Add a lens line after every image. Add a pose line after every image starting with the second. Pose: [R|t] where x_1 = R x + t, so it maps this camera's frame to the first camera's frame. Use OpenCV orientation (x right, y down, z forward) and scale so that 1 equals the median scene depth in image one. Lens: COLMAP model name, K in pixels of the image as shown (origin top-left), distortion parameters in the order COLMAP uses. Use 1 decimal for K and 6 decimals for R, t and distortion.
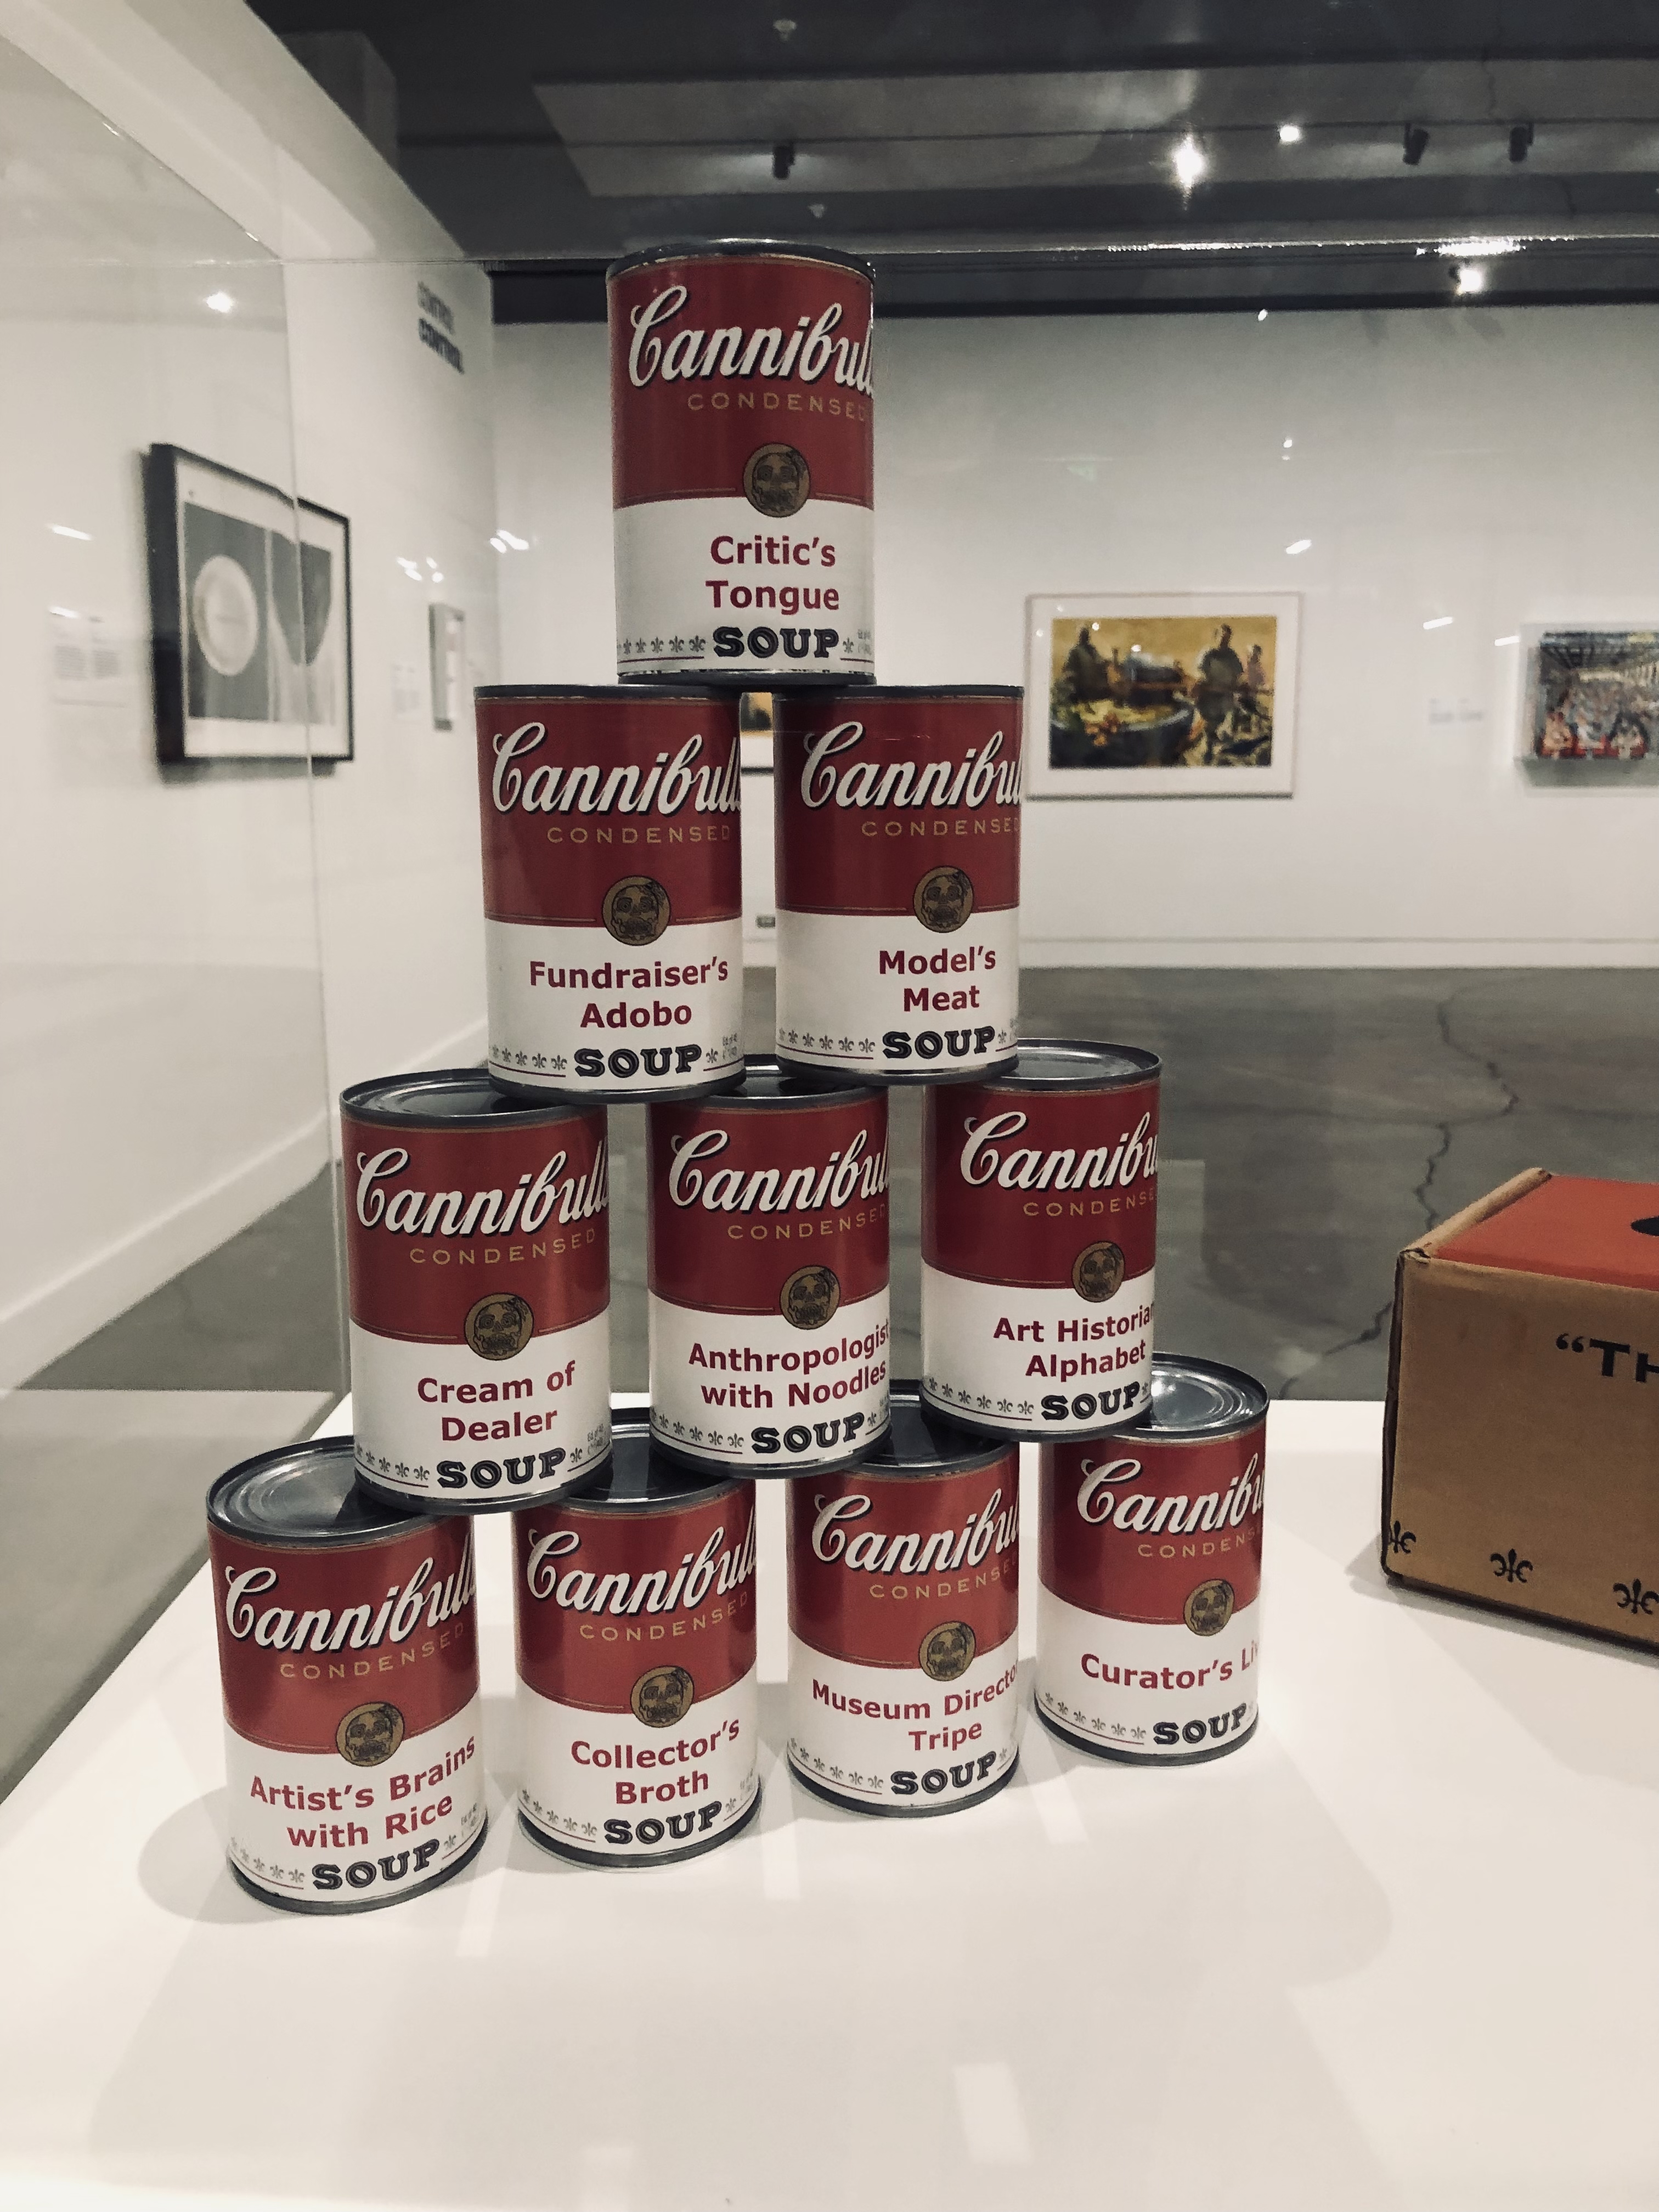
lens RADIAL K [[1786.3, 0, 825.7], [0, 1786.3, 1072.7], [0, 0, 1]] dist [0.054753, -0.137943]
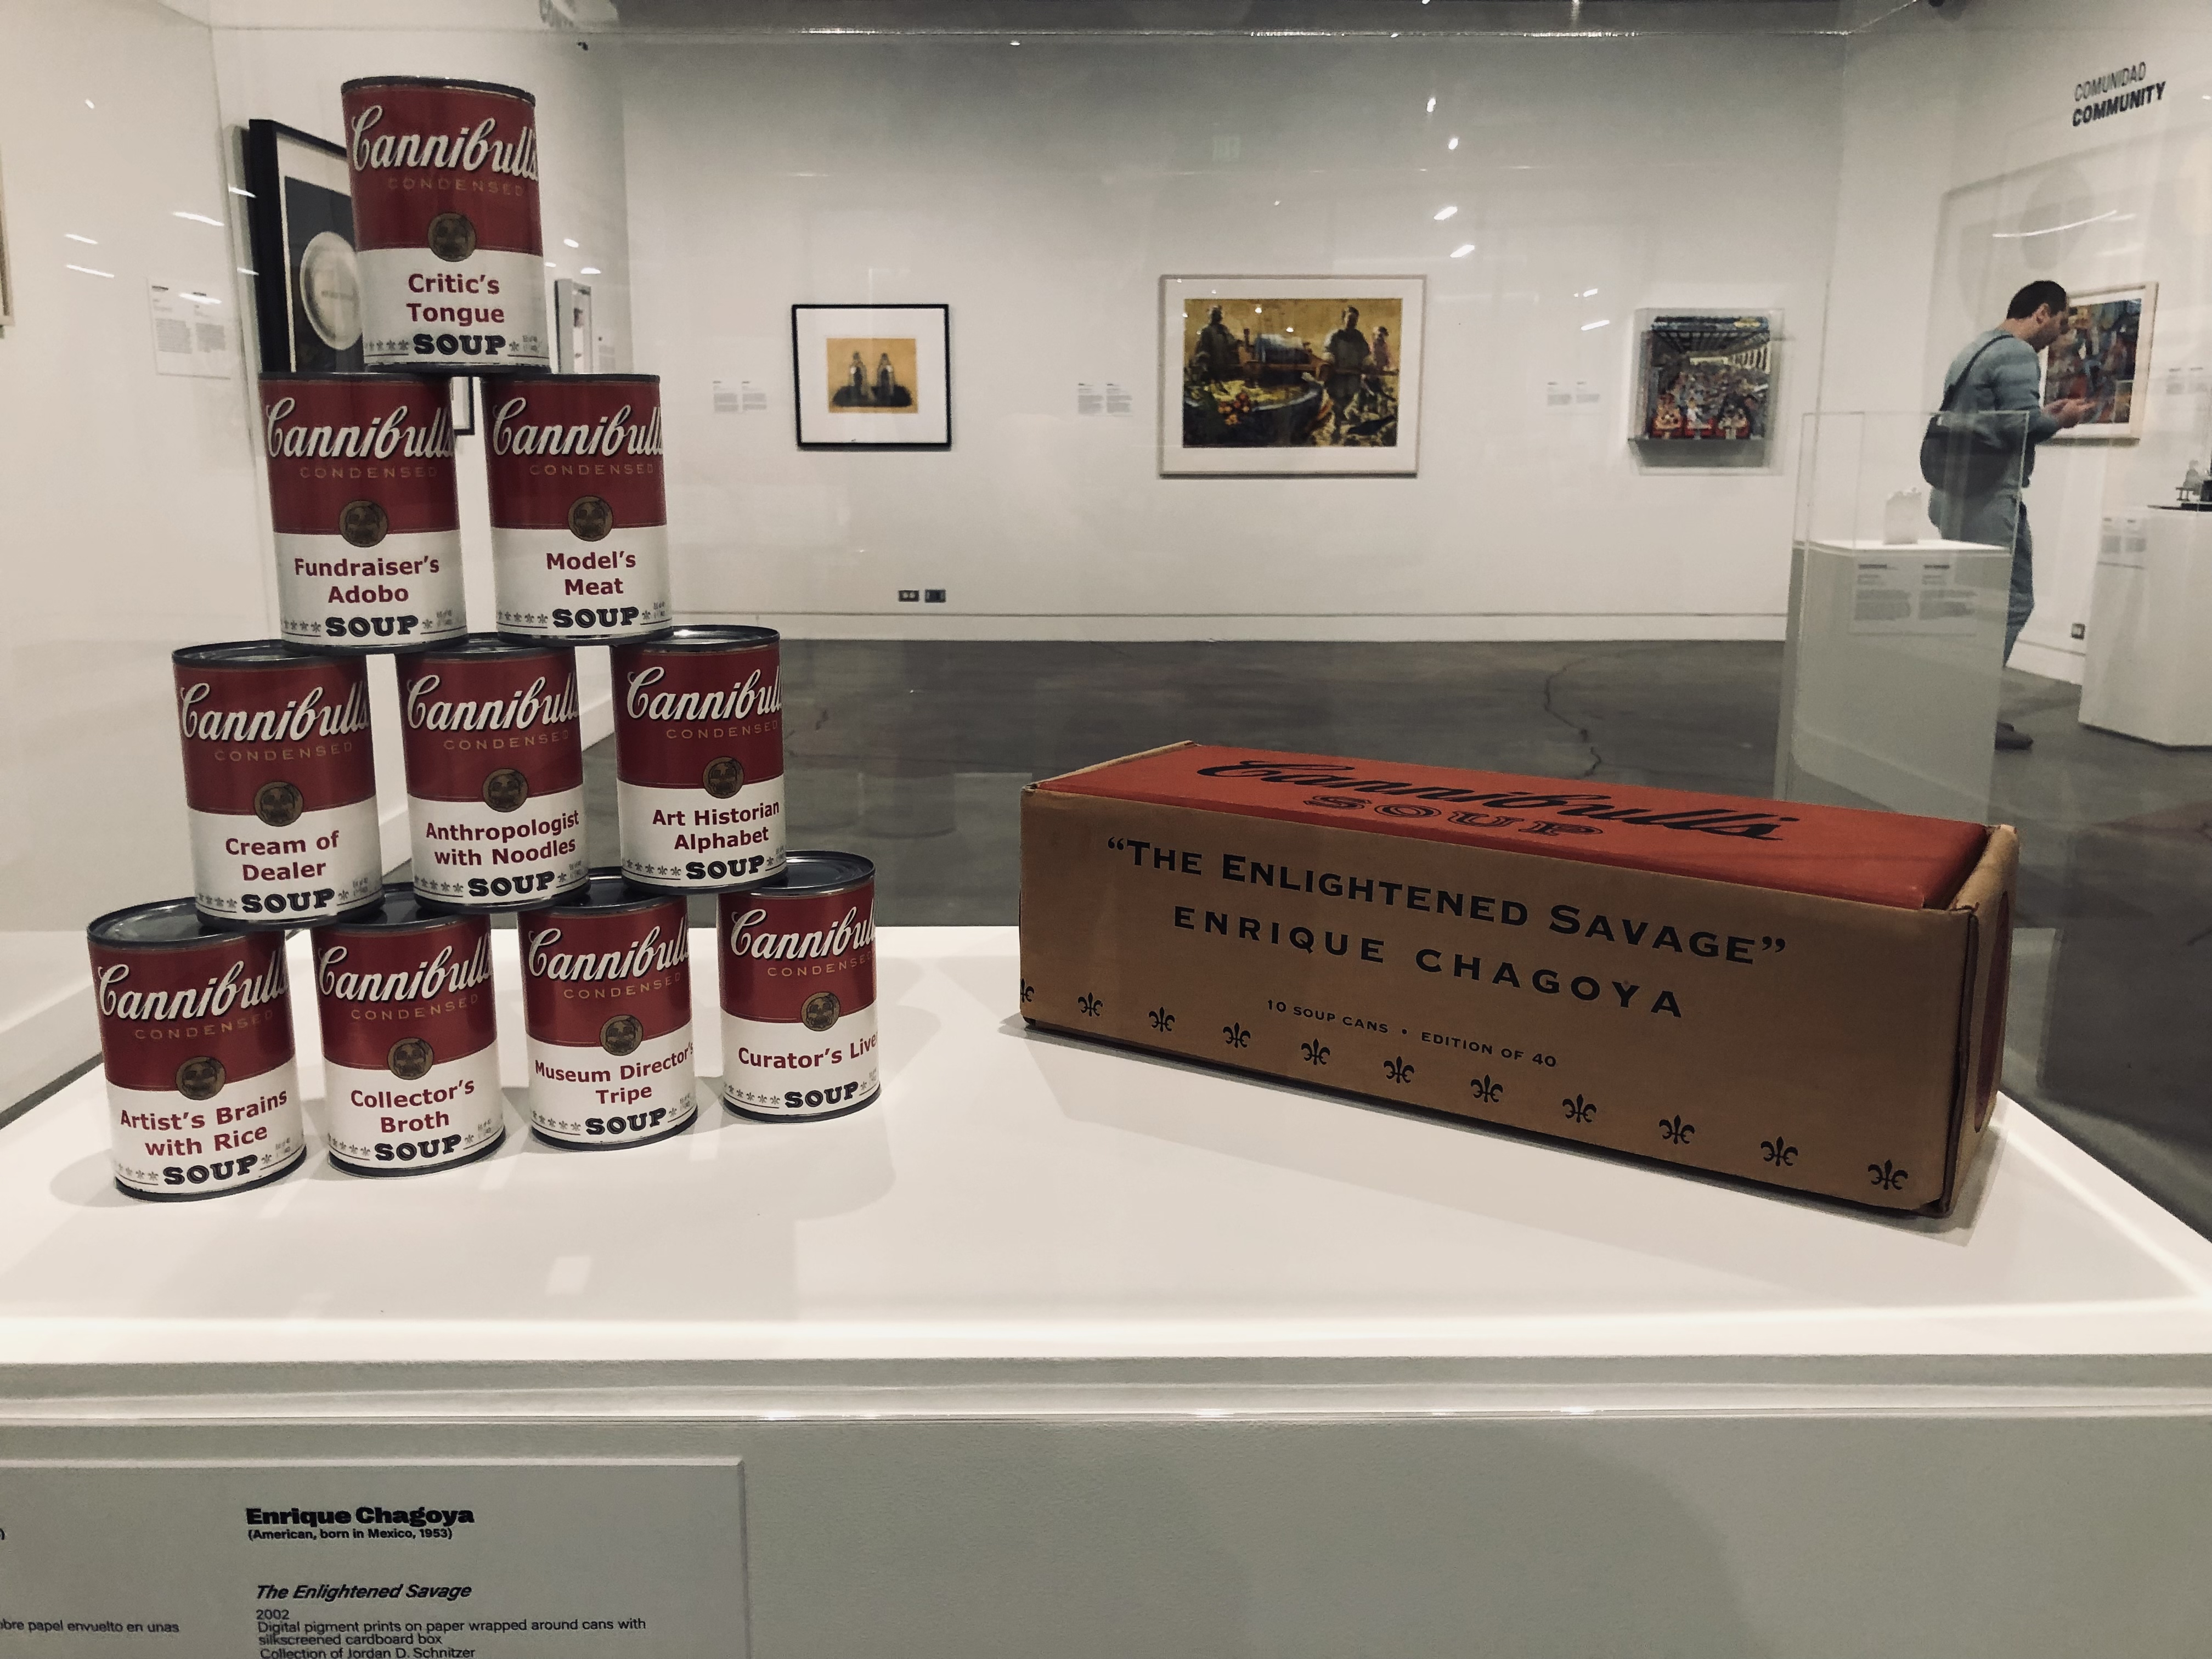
lens RADIAL K [[1808.0, 0, 1107.2], [0, 1808.0, 811.5], [0, 0, 1]] dist [0.003508, 0.003272]
pose [[0.998589, -0.006762, 0.052666, 0.396003], [0.005159, 0.999520, 0.030532, 0.097593], [-0.052847, -0.030217, 0.998145, -0.503993]]
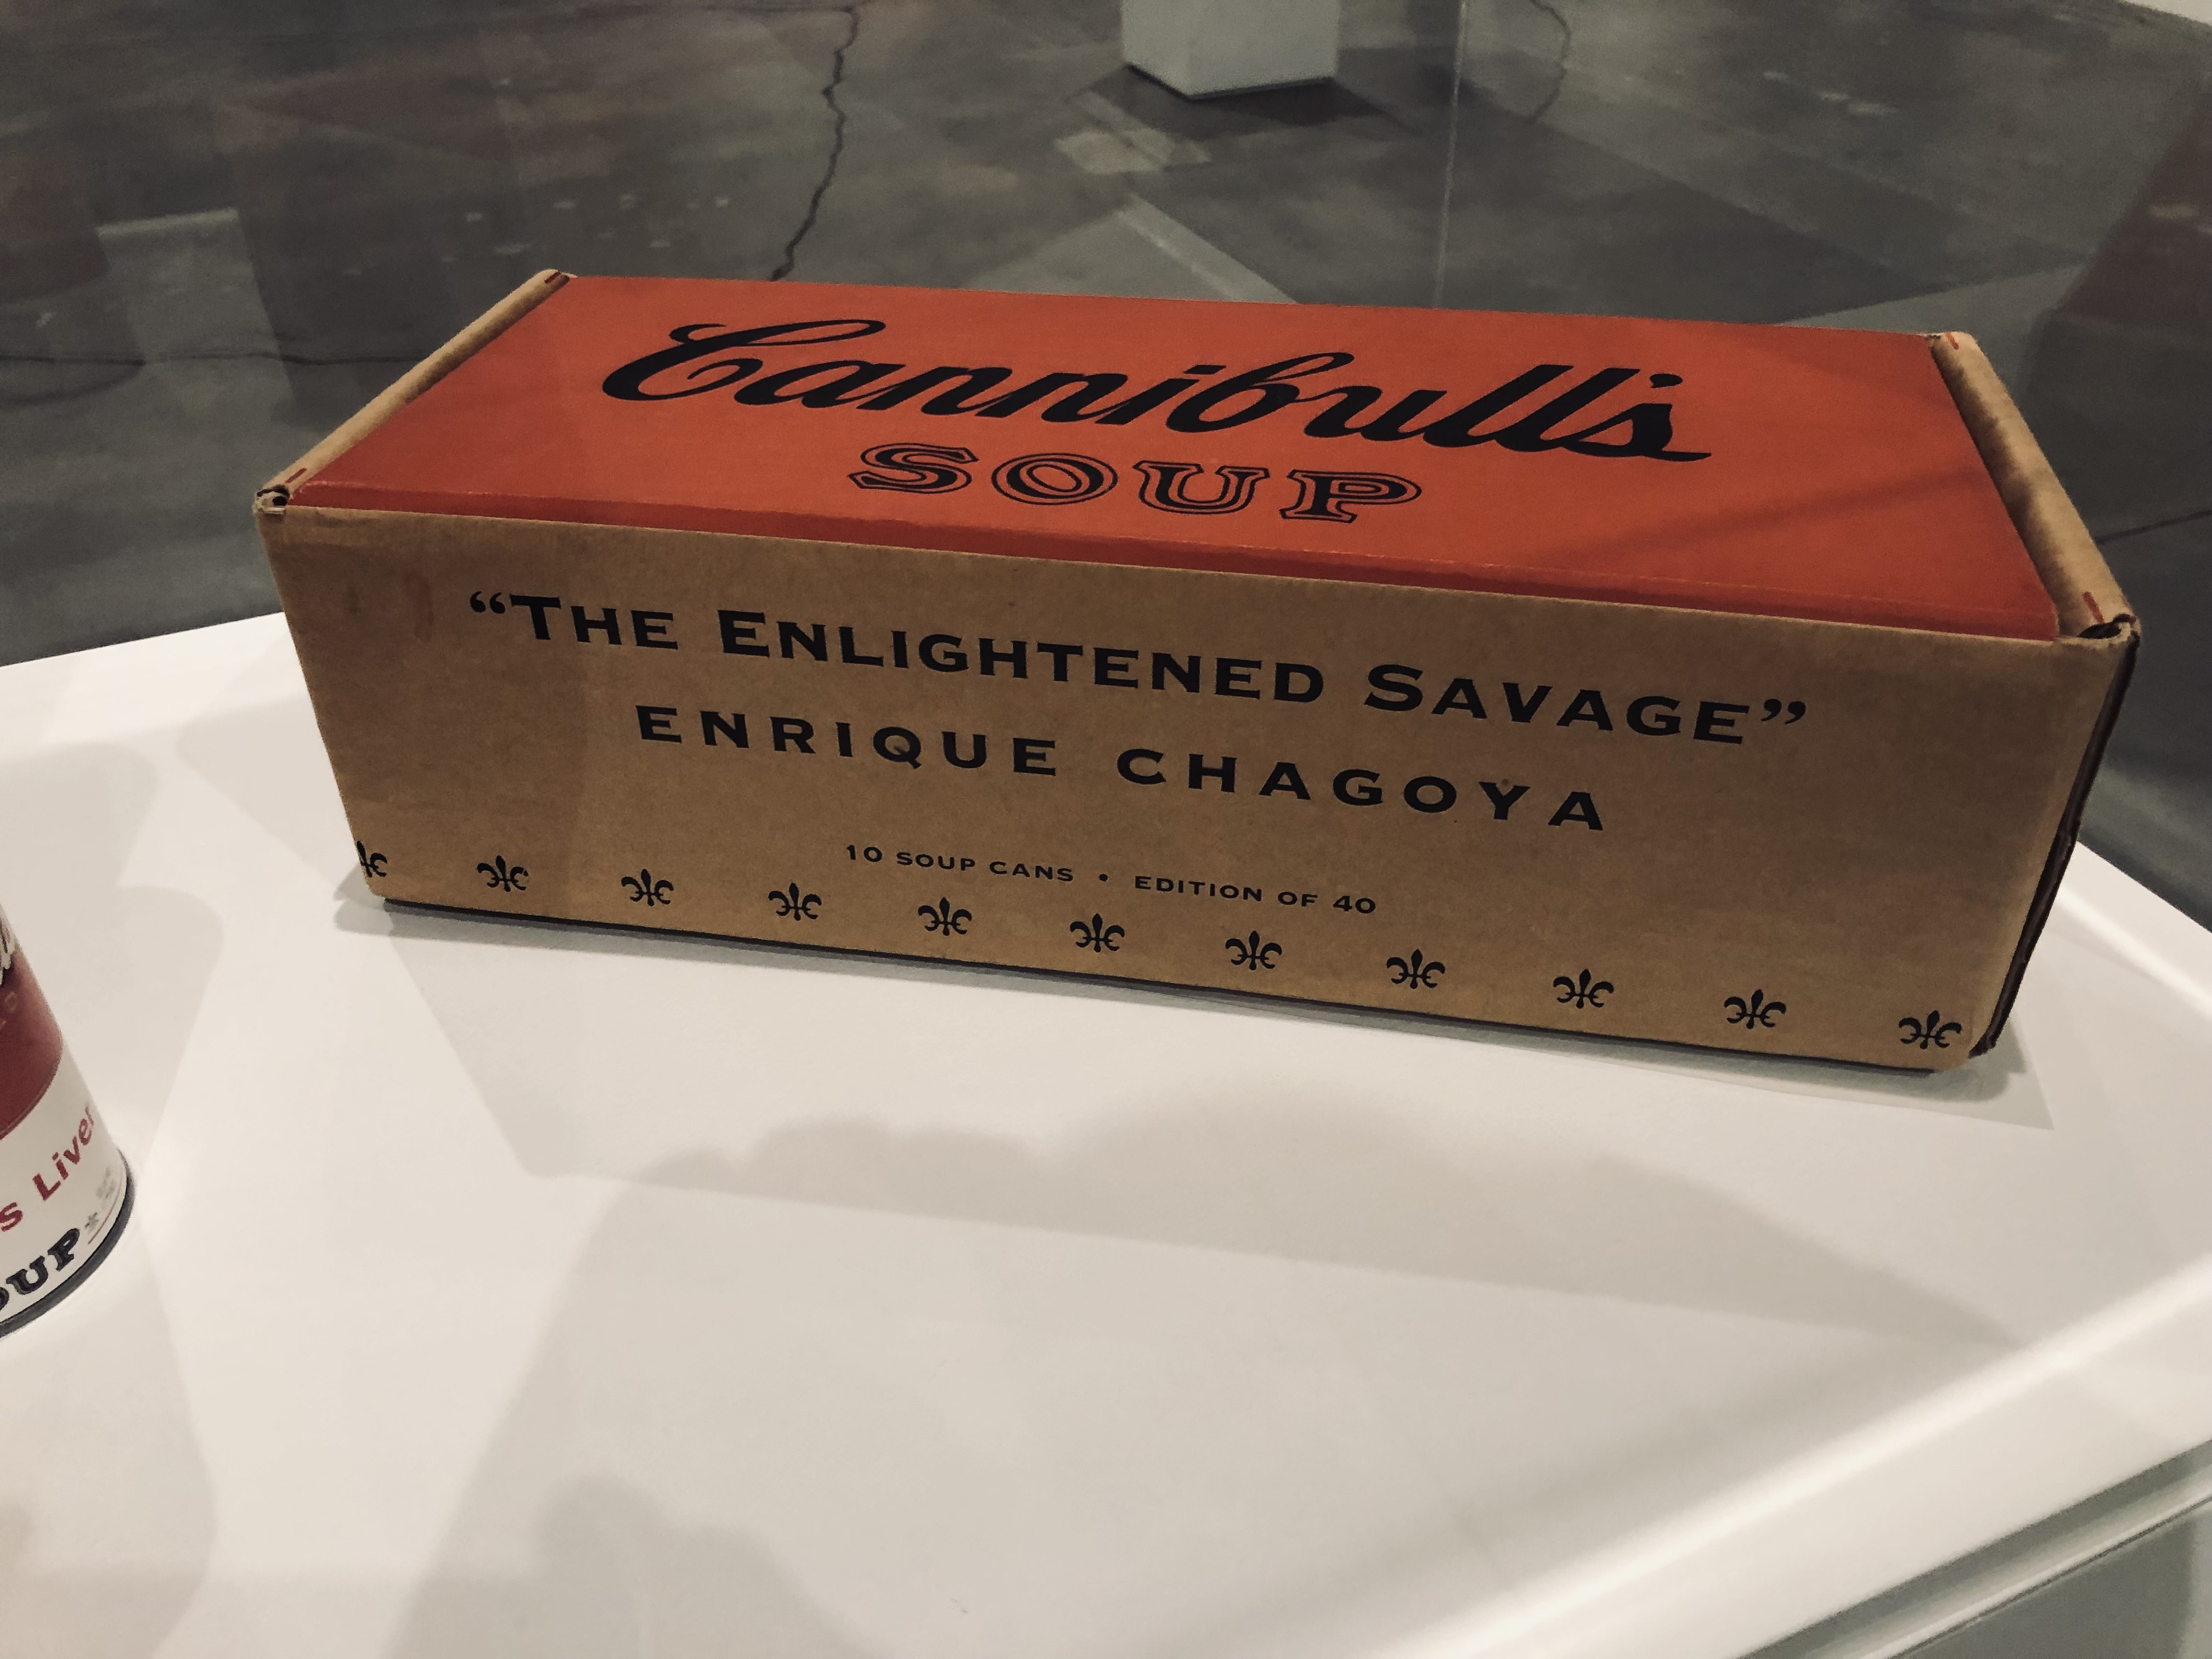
lens RADIAL K [[1823.3, 0, 1106.0], [0, 1823.3, 829.5], [0, 0, 1]] dist [0.231750, -0.708802]
pose [[0.895375, -0.261229, 0.360643, 0.410549], [0.083557, 0.894034, 0.440139, -0.088708], [-0.437404, -0.363955, 0.822323, 0.295371]]
